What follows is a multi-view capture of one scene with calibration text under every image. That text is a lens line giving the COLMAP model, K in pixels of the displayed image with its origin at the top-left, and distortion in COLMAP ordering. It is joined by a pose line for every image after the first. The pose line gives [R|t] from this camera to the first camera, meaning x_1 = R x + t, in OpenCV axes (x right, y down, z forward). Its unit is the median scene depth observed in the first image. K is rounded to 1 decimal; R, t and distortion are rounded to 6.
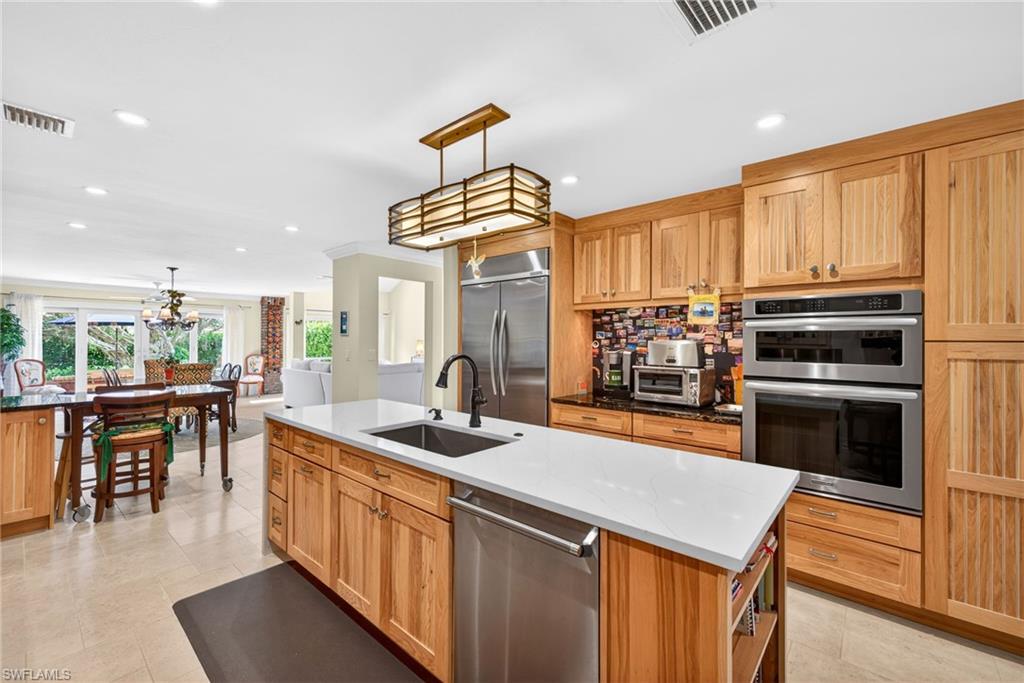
lens RADIAL K [[428.6, 0, 514.1], [0, 428.6, 334.2], [0, 0, 1]] dist [0.003334, -0.000228]
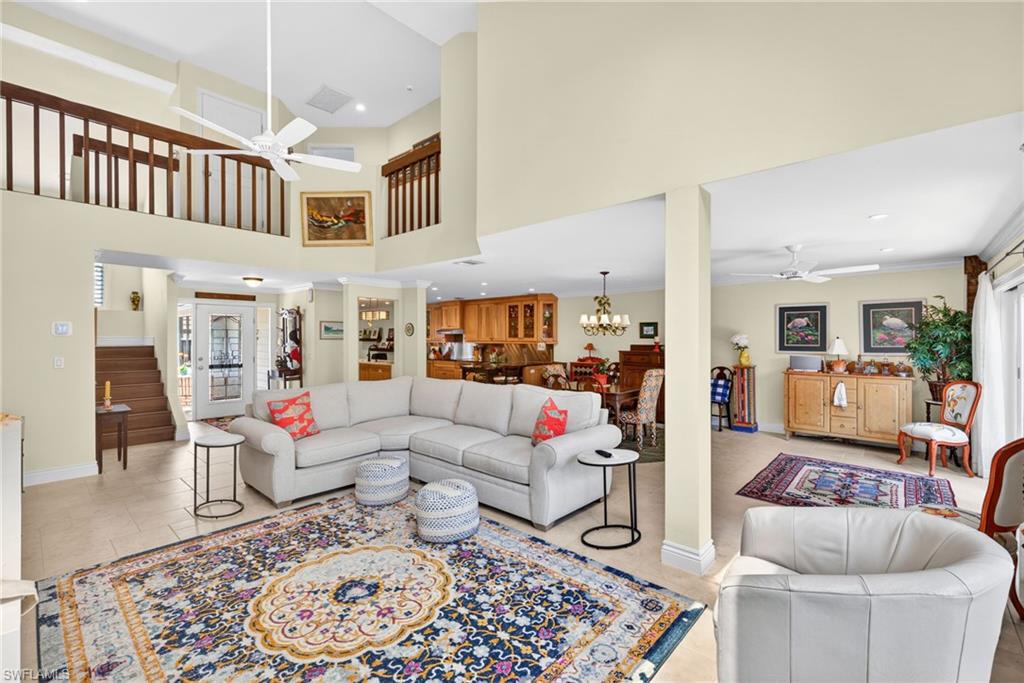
lens RADIAL K [[428.6, 0, 516.1], [0, 428.6, 338.5], [0, 0, 1]] dist [0.003334, -0.000228]
pose [[-0.999982, -0.005905, 0.001308, -1.020673], [-0.005919, 0.999924, -0.010849, 0.018654], [-0.001244, -0.010857, -0.999940, 3.408325]]
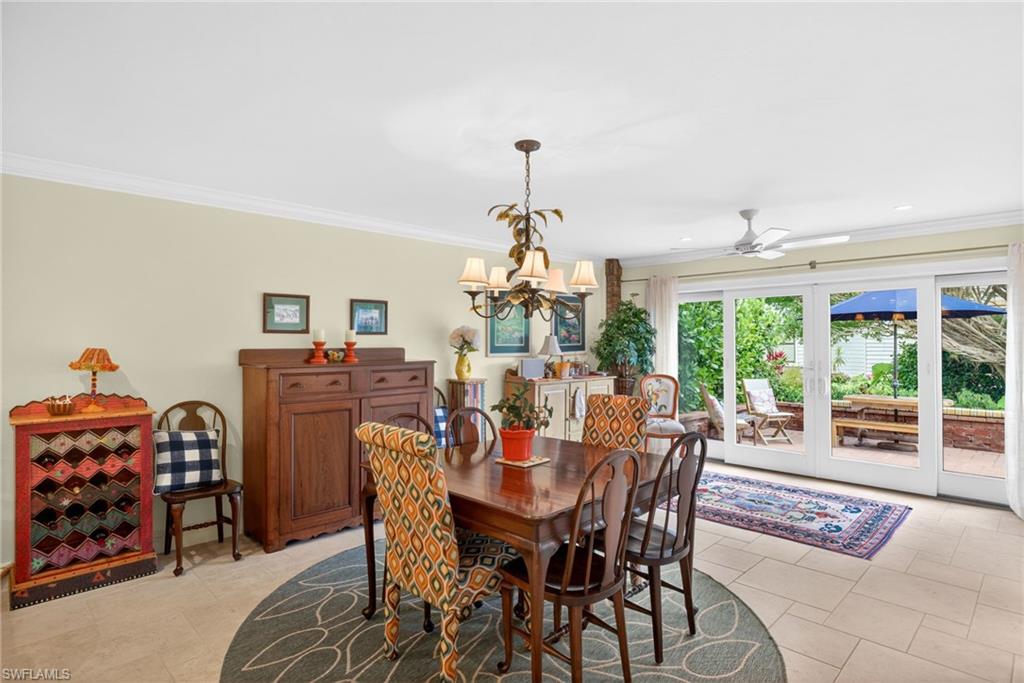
lens RADIAL K [[531.9, 0, 505.2], [0, 531.9, 339.0], [0, 0, 1]] dist [0.000777, 0.000754]
pose [[-0.082600, -0.012757, -0.996501, -0.607315], [0.015889, 0.999774, -0.014116, 0.025422], [0.996456, -0.016999, -0.082378, 1.745067]]
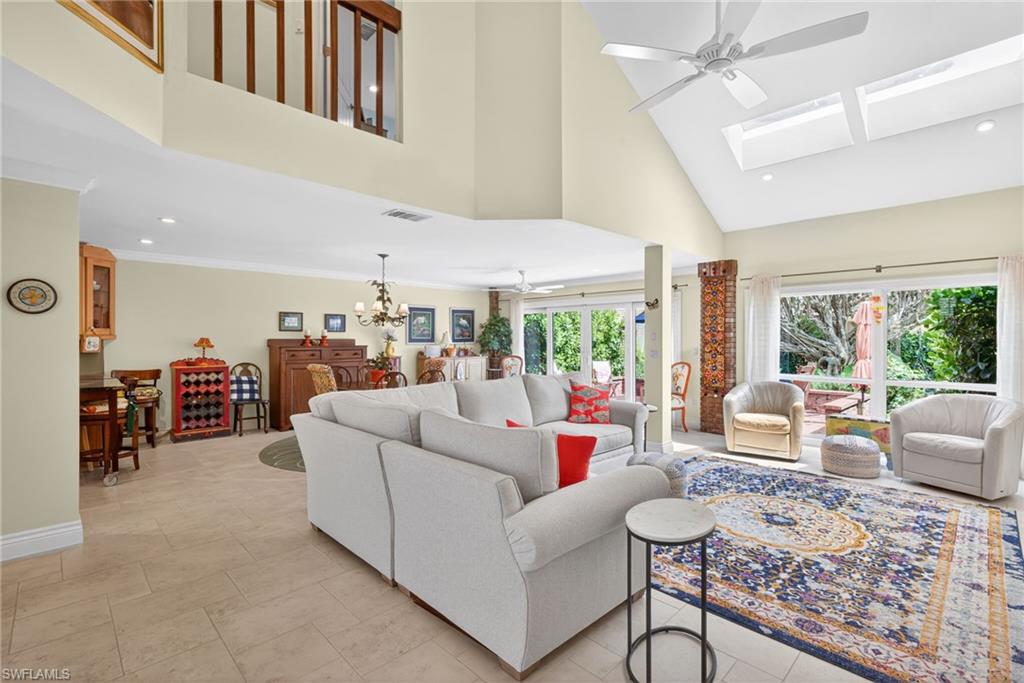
lens RADIAL K [[459.8, 0, 499.2], [0, 459.8, 340.6], [0, 0, 1]] dist [0.004620, -0.001631]
pose [[-0.097056, -0.000578, -0.995279, 0.196669], [0.010811, 0.999940, -0.001634, 0.043288], [0.995220, -0.010919, -0.097043, 2.276167]]
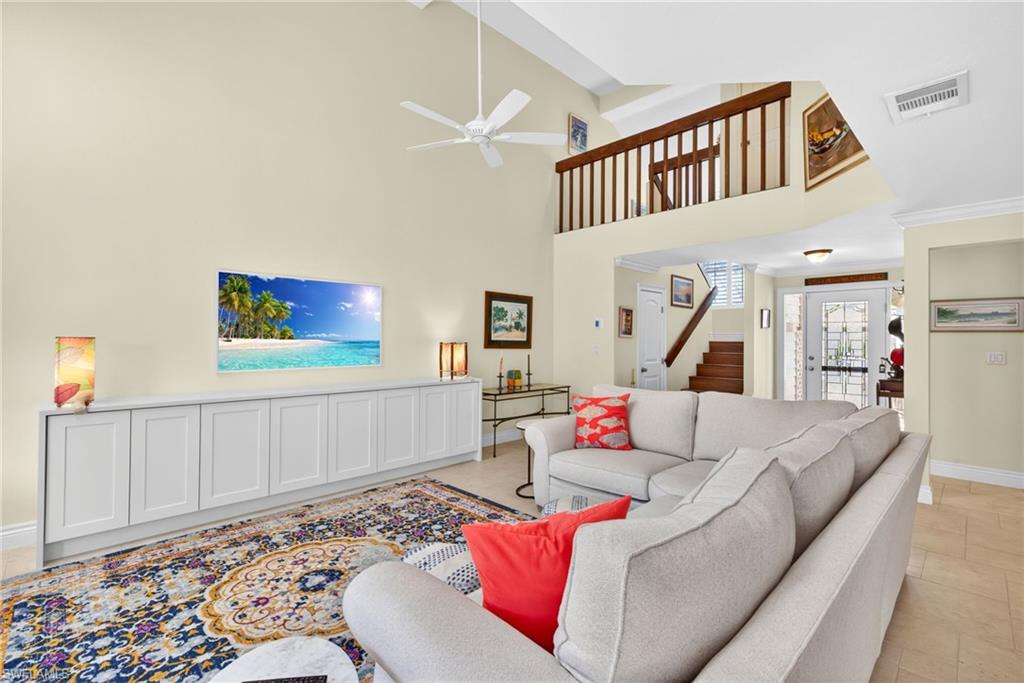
lens RADIAL K [[459.8, 0, 513.3], [0, 459.8, 339.5], [0, 0, 1]] dist [0.004620, -0.001631]
pose [[0.059894, -0.003846, 0.998197, -1.439686], [-0.015438, 0.999869, 0.004778, 0.039520], [-0.998085, -0.015696, 0.059827, 2.413144]]
